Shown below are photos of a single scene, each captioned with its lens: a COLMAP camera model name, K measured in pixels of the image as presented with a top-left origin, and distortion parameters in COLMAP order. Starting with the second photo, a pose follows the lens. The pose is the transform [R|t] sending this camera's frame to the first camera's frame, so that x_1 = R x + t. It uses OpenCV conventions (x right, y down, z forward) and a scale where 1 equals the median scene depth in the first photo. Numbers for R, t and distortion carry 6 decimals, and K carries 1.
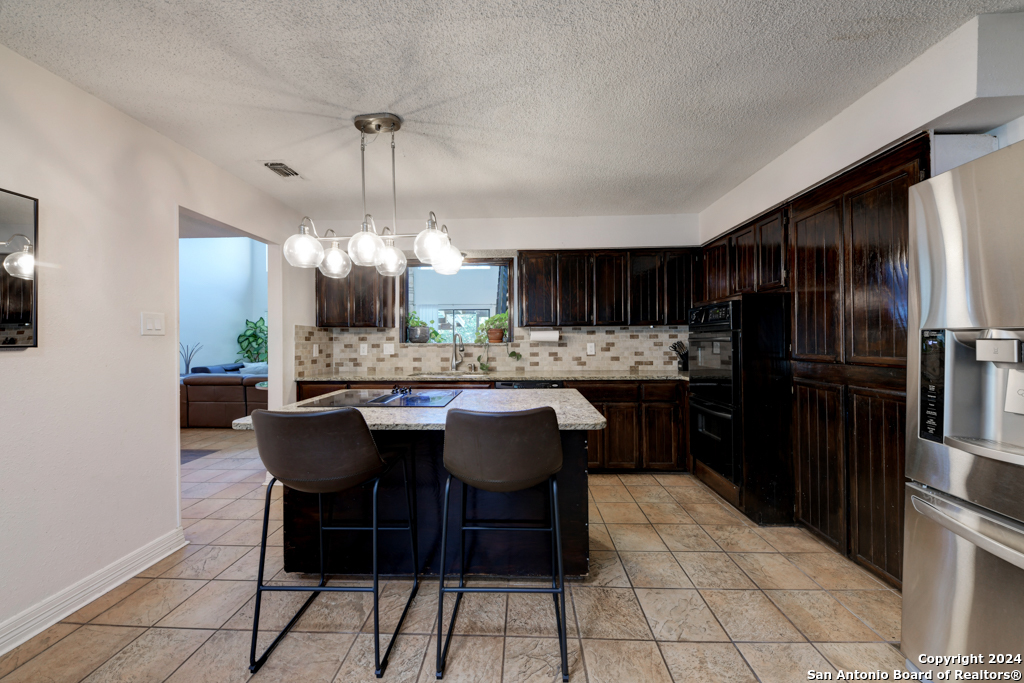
lens RADIAL K [[357.7, 0, 511.0], [0, 357.7, 336.8], [0, 0, 1]] dist [0.000737, -0.001249]
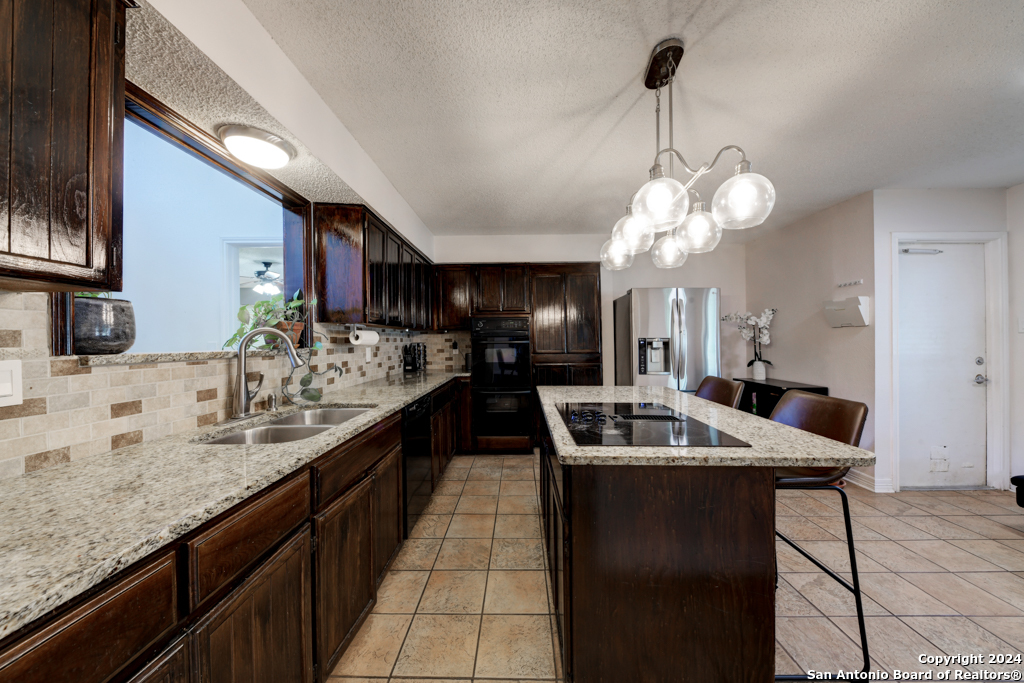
lens RADIAL K [[357.7, 0, 516.5], [0, 357.7, 341.7], [0, 0, 1]] dist [0.000737, -0.001249]
pose [[-0.024855, 0.004067, 0.999683, -0.589260], [-0.001289, 0.999991, -0.004101, 0.007692], [-0.999690, -0.001391, -0.024849, 0.689125]]
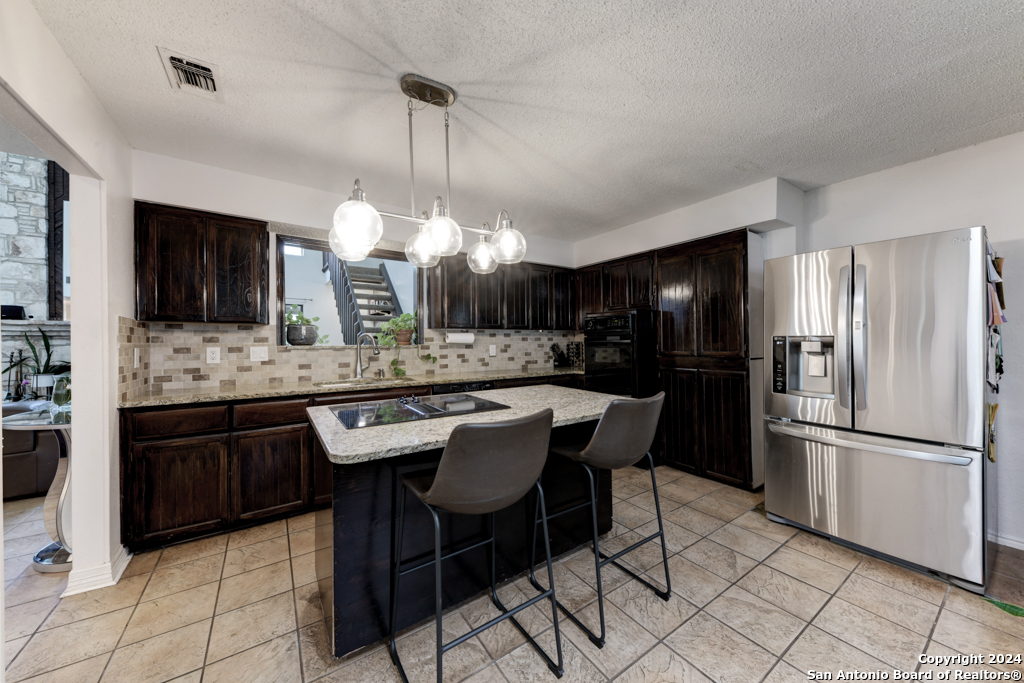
lens RADIAL K [[357.7, 0, 513.9], [0, 357.7, 339.7], [0, 0, 1]] dist [0.000737, -0.001249]
pose [[0.804435, 0.005902, 0.594012, -0.367850], [-0.005783, 0.999981, -0.002104, 0.003672], [-0.594013, -0.001742, 0.804454, 0.093777]]
